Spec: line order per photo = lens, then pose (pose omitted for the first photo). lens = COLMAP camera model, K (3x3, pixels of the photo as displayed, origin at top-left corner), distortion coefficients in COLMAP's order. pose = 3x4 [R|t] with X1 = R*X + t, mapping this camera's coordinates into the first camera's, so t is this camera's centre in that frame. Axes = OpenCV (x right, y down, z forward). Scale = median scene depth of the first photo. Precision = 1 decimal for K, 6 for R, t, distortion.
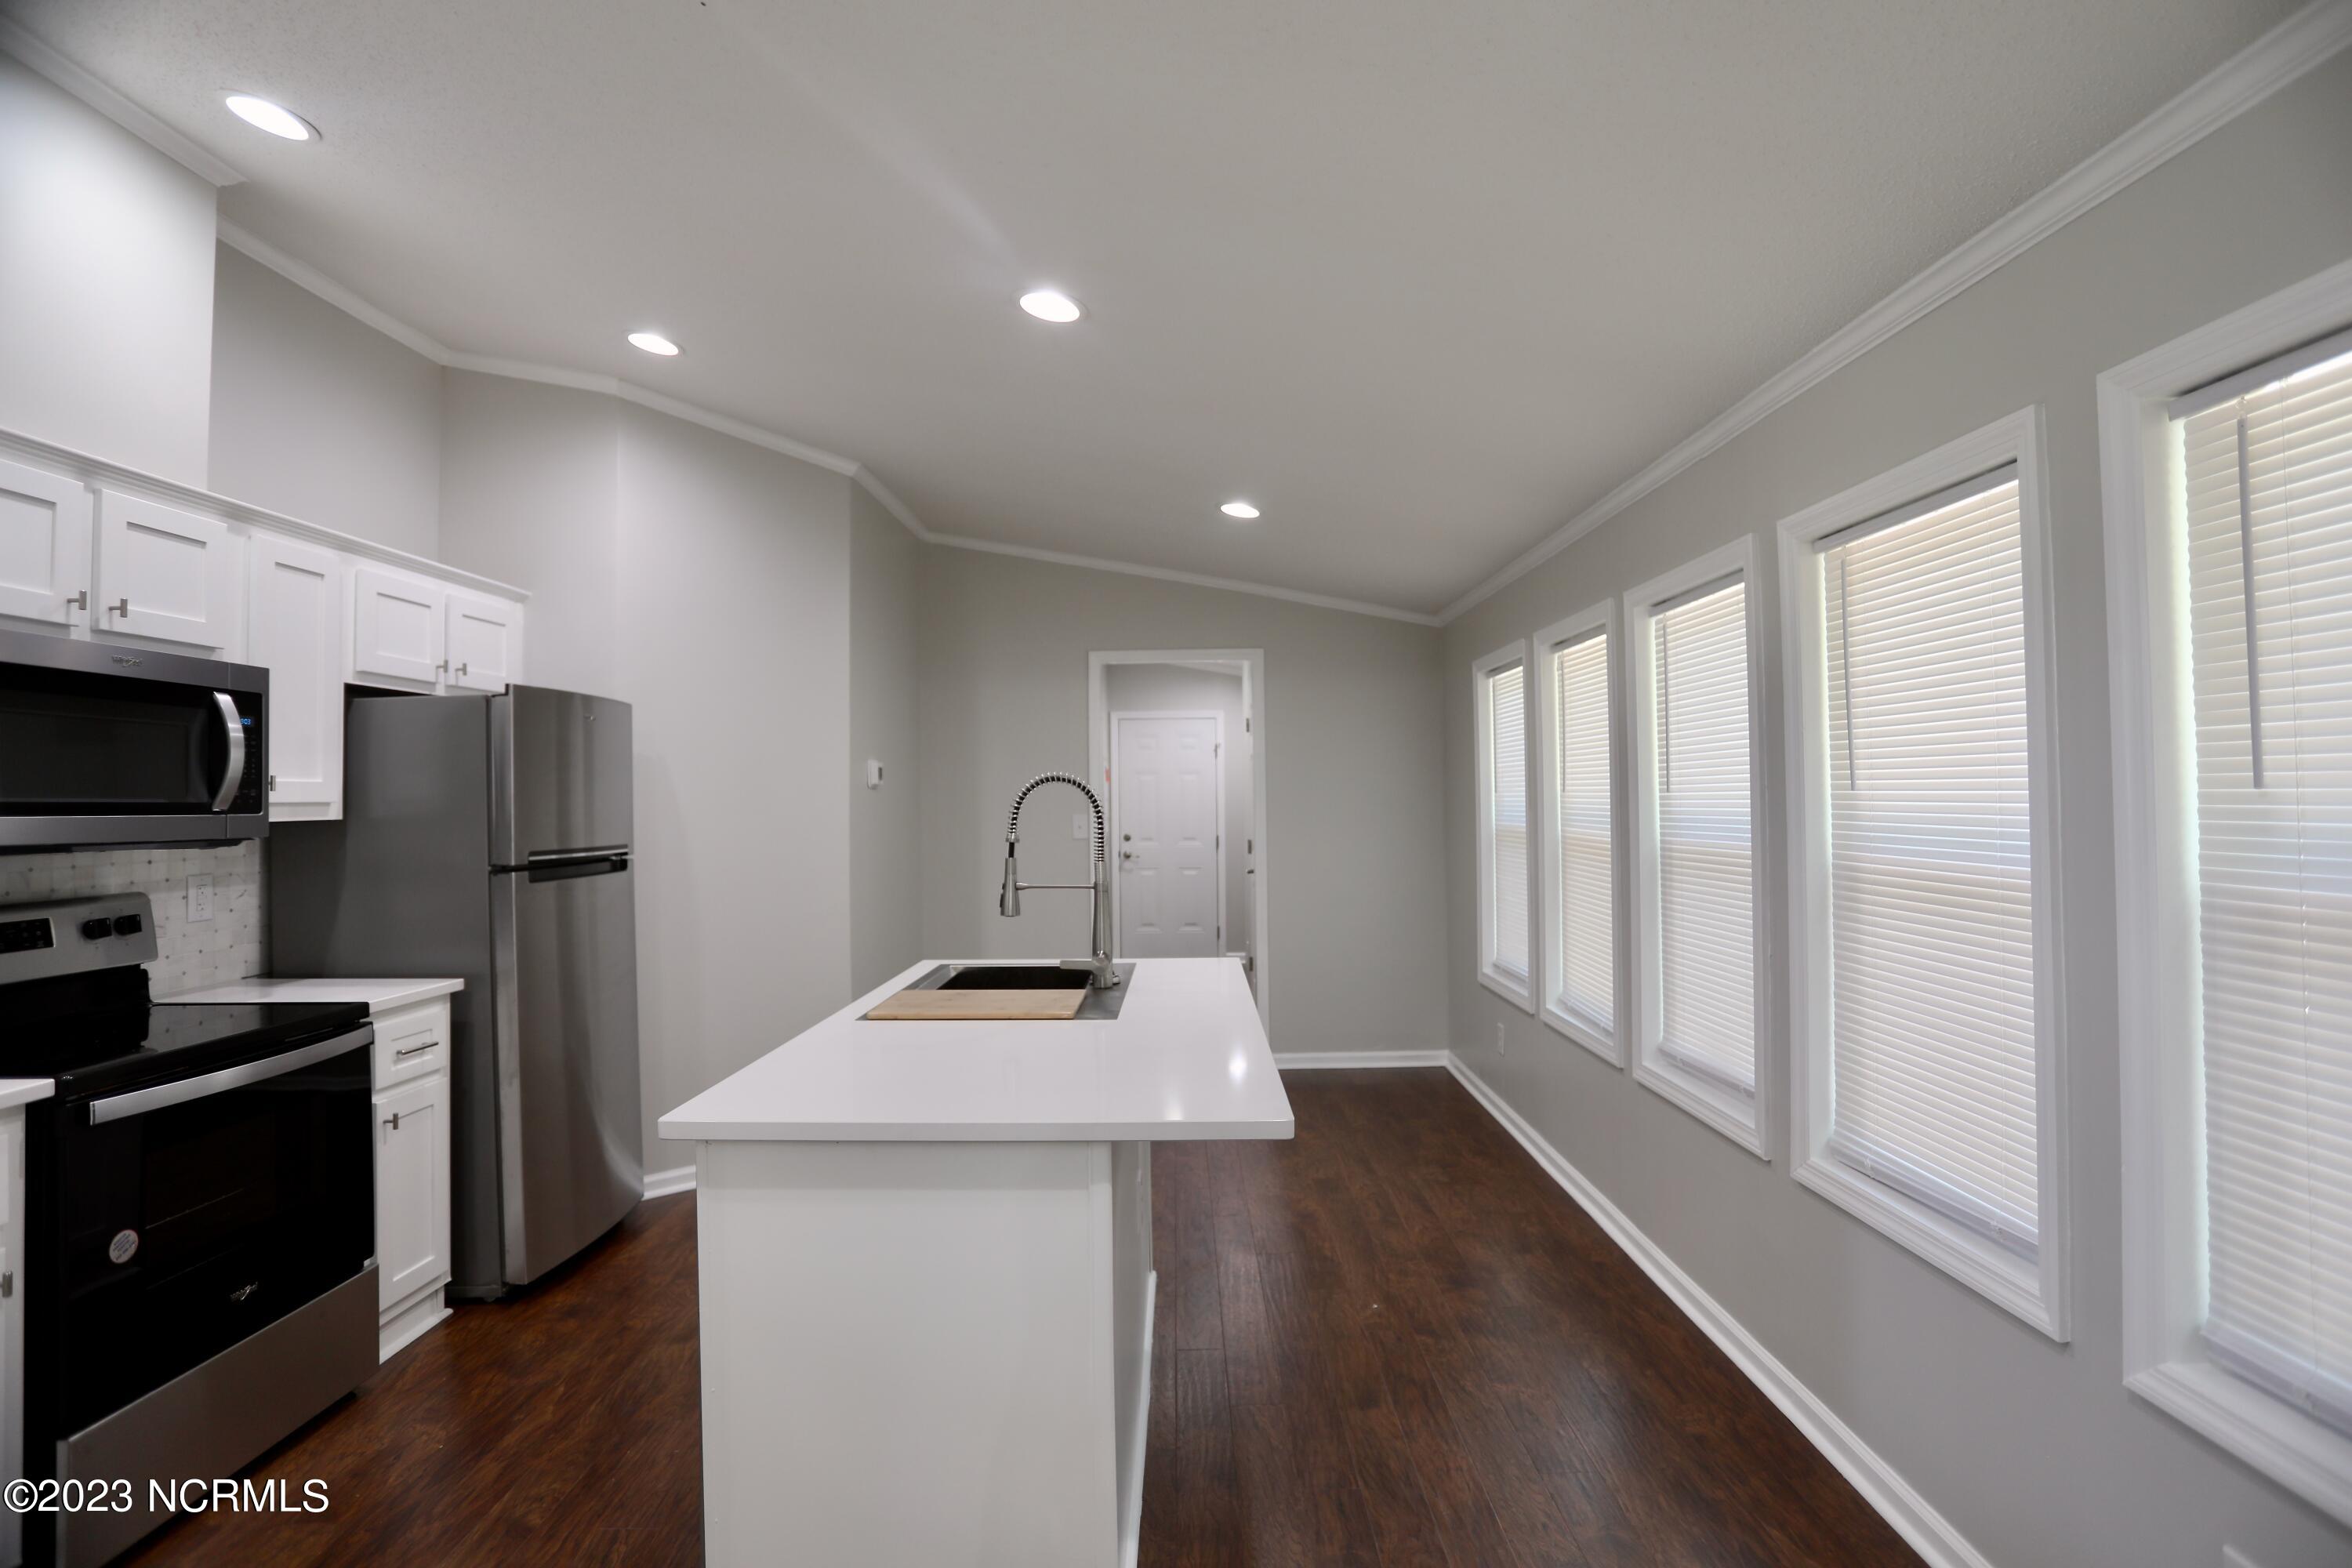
lens RADIAL K [[1142.0, 0, 1174.4], [0, 1142.0, 771.4], [0, 0, 1]] dist [-0.069716, 0.025474]
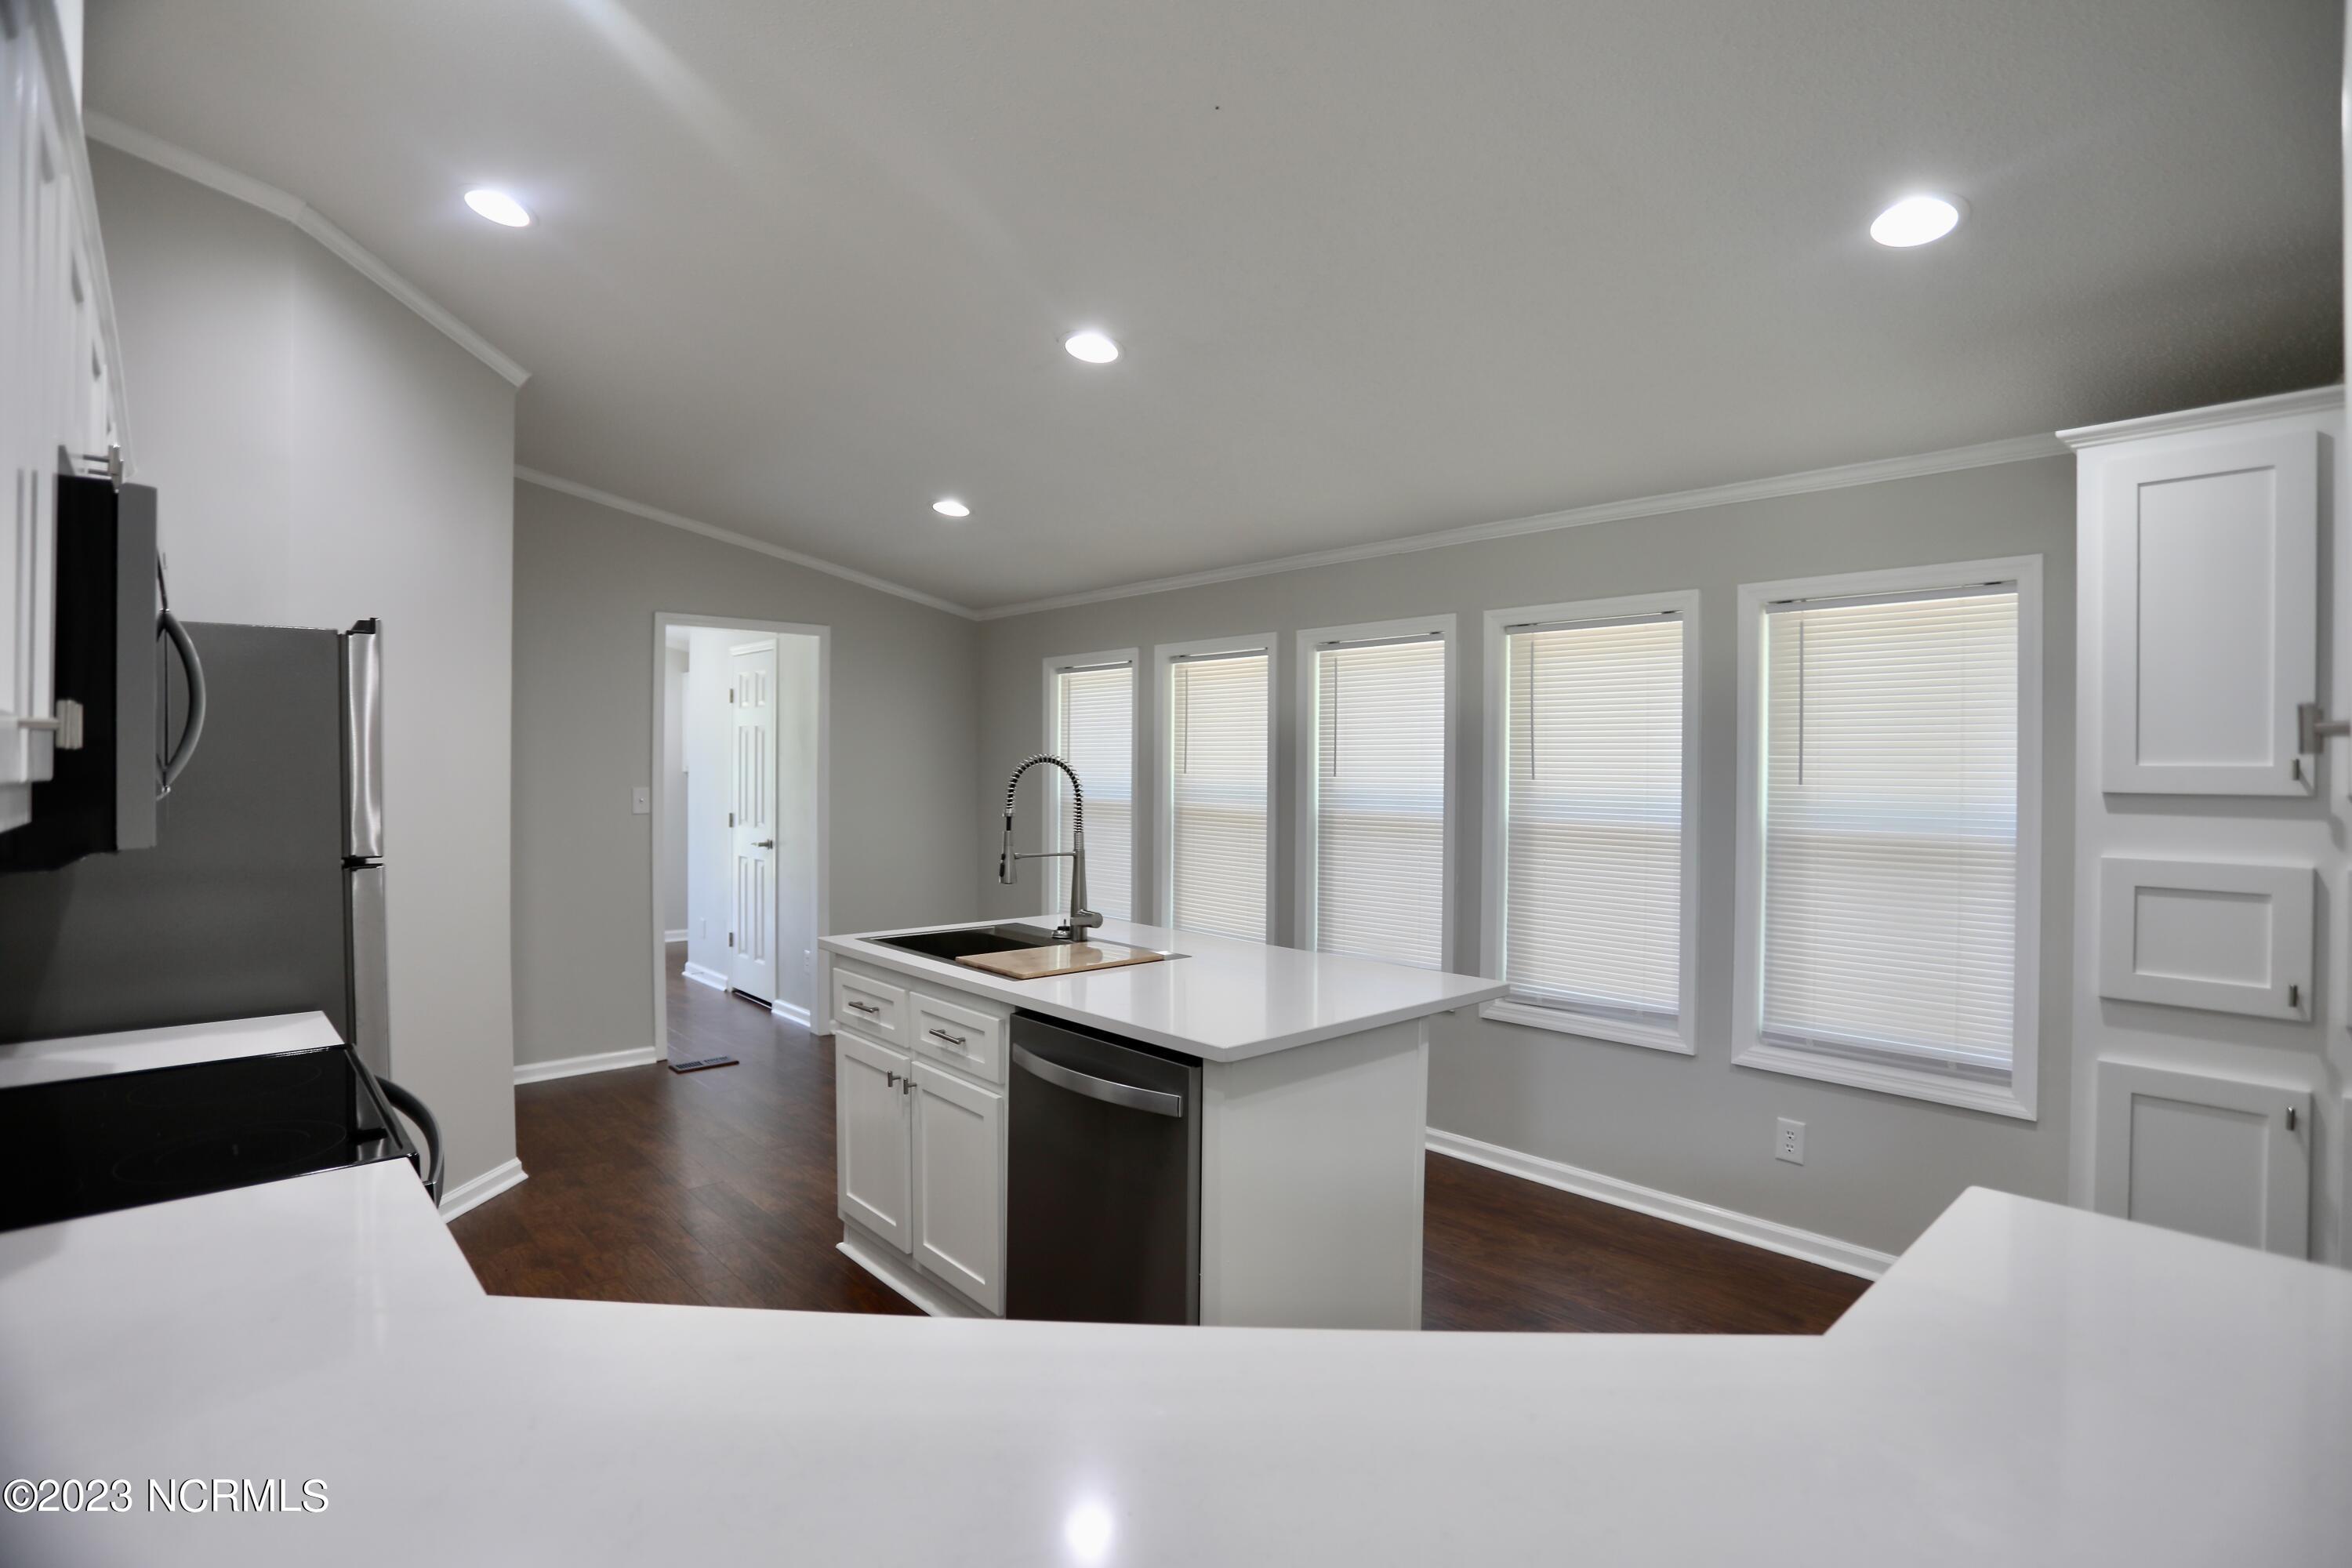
lens RADIAL K [[1142.0, 0, 1175.1], [0, 1142.0, 777.2], [0, 0, 1]] dist [-0.069716, 0.025474]
pose [[0.736328, 0.010963, 0.676536, -0.767179], [-0.031440, 0.999343, 0.018026, -0.000573], [-0.675894, -0.034543, 0.736189, 0.080327]]
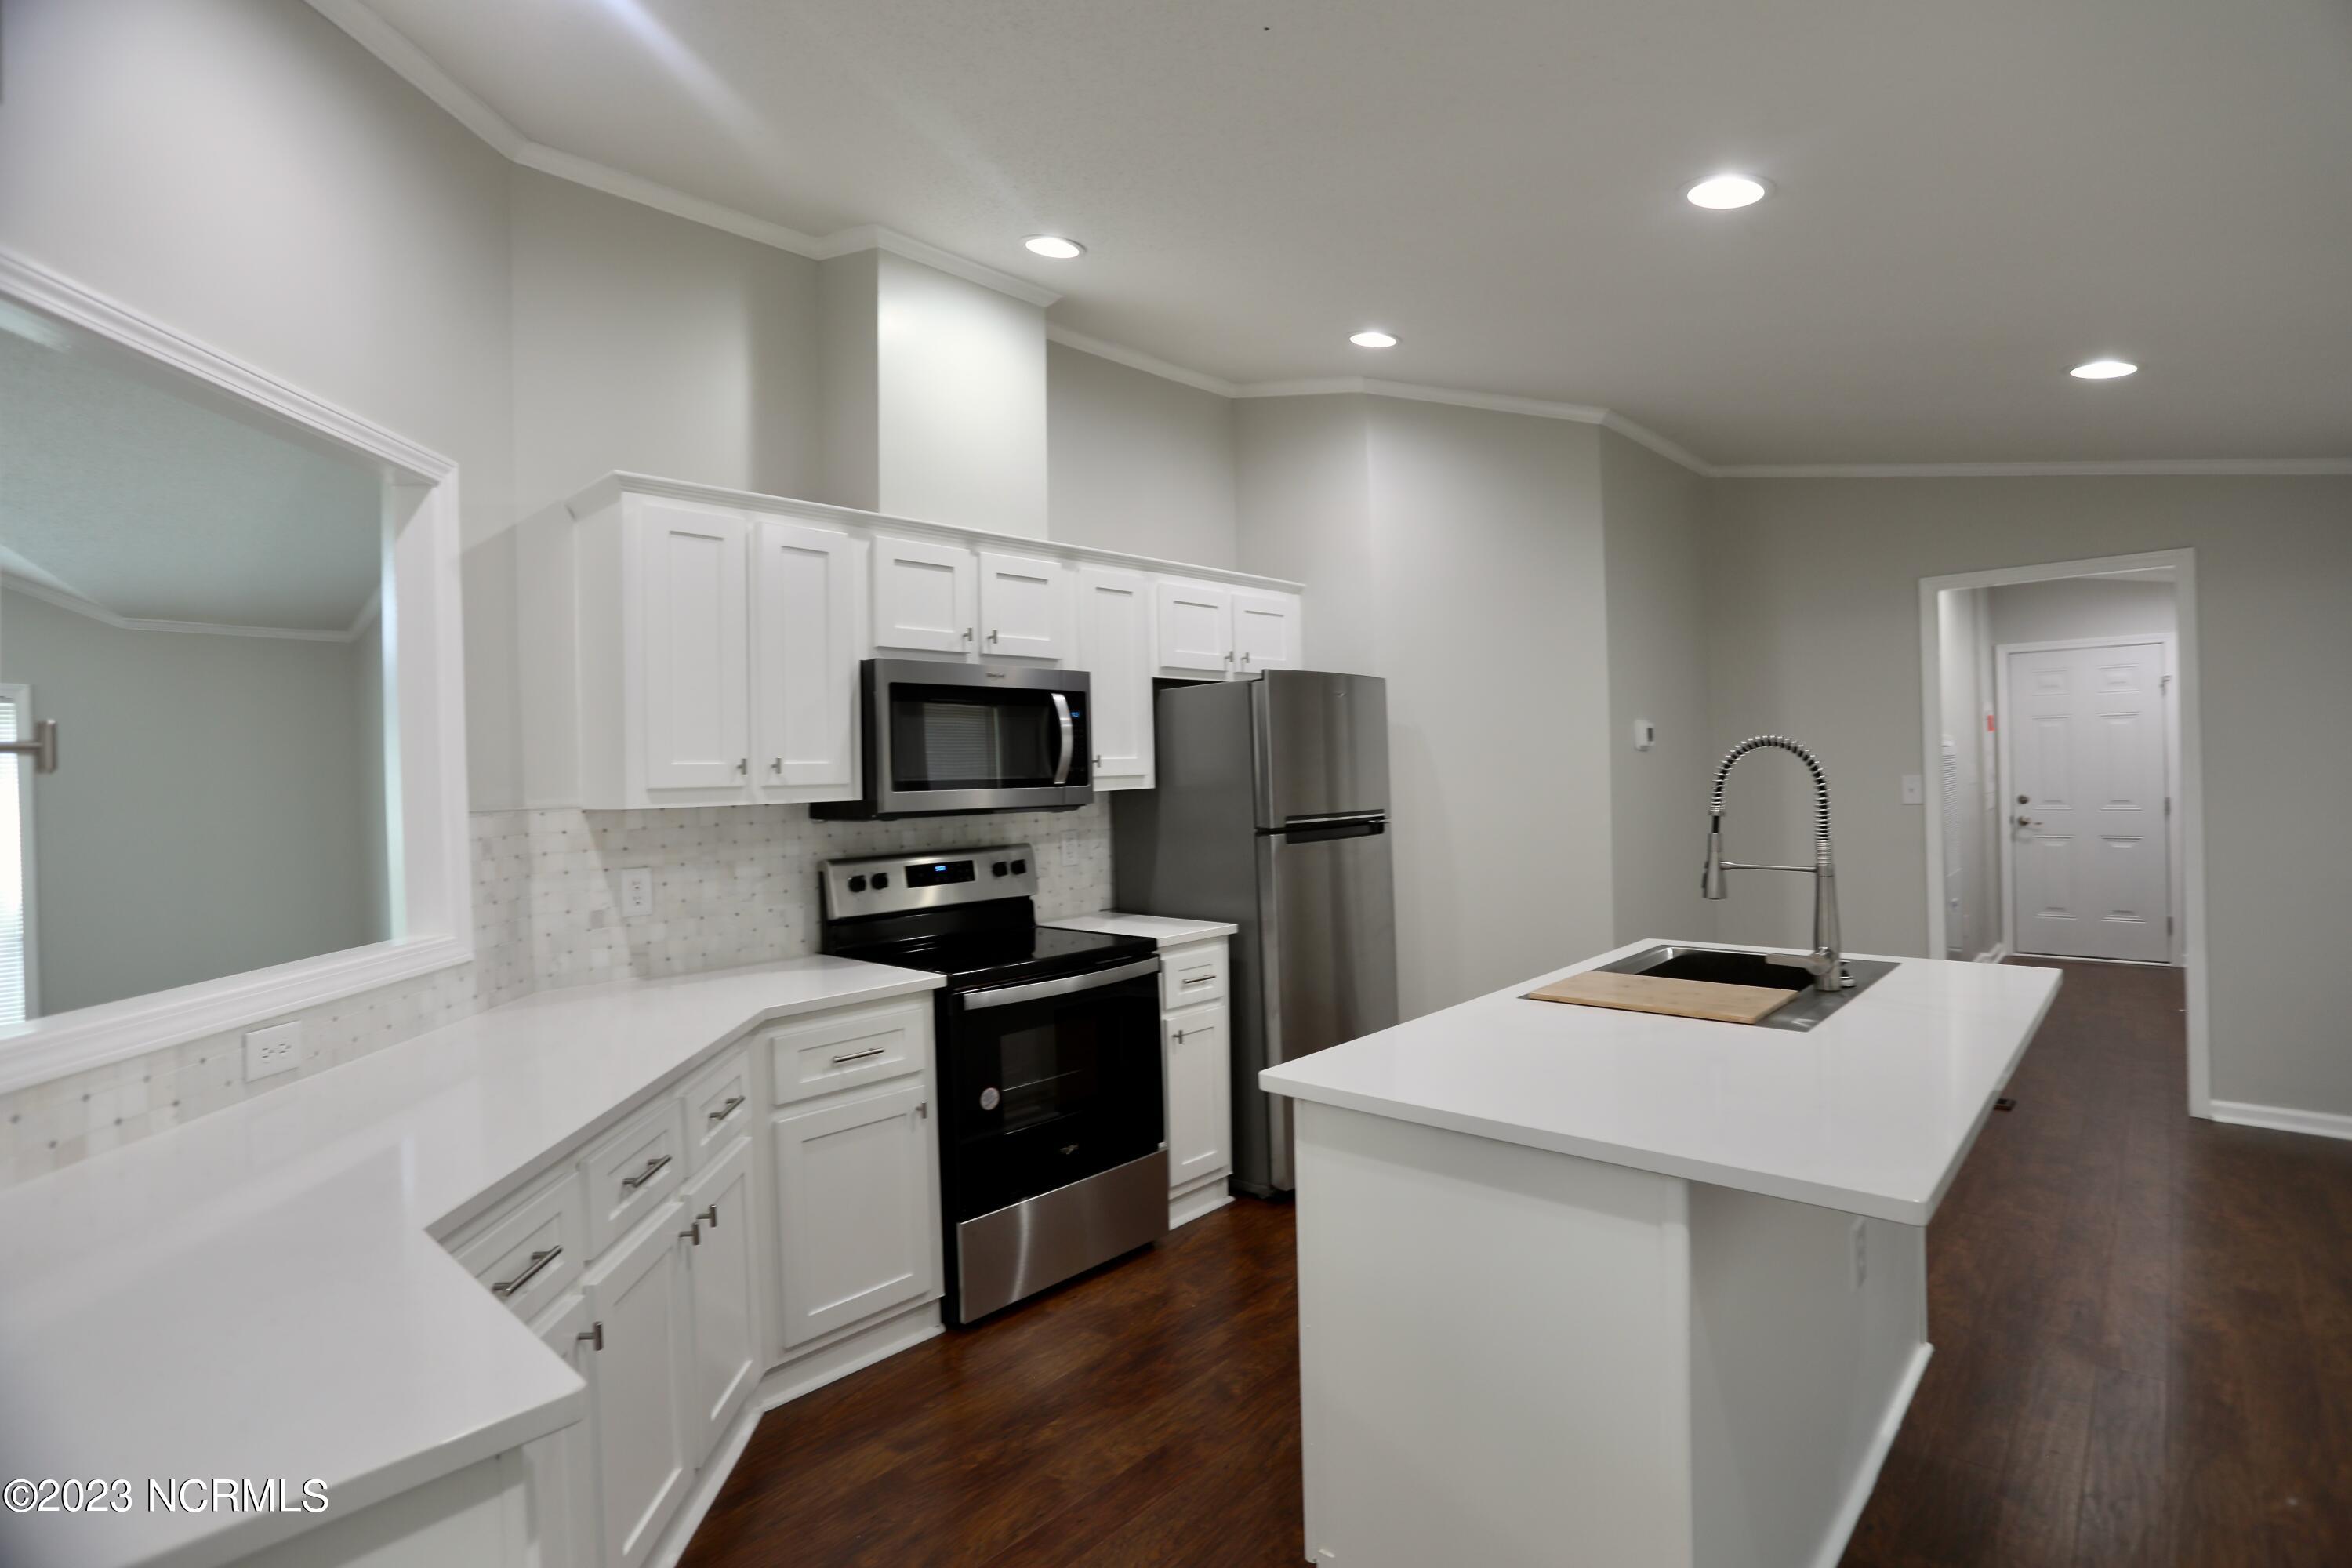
lens RADIAL K [[1142.0, 0, 1169.3], [0, 1142.0, 773.2], [0, 0, 1]] dist [-0.069716, 0.025474]
pose [[0.737794, -0.005889, -0.675001, 0.132701], [0.033685, 0.999037, 0.028103, -0.009579], [0.674185, -0.043471, 0.737282, 0.072695]]
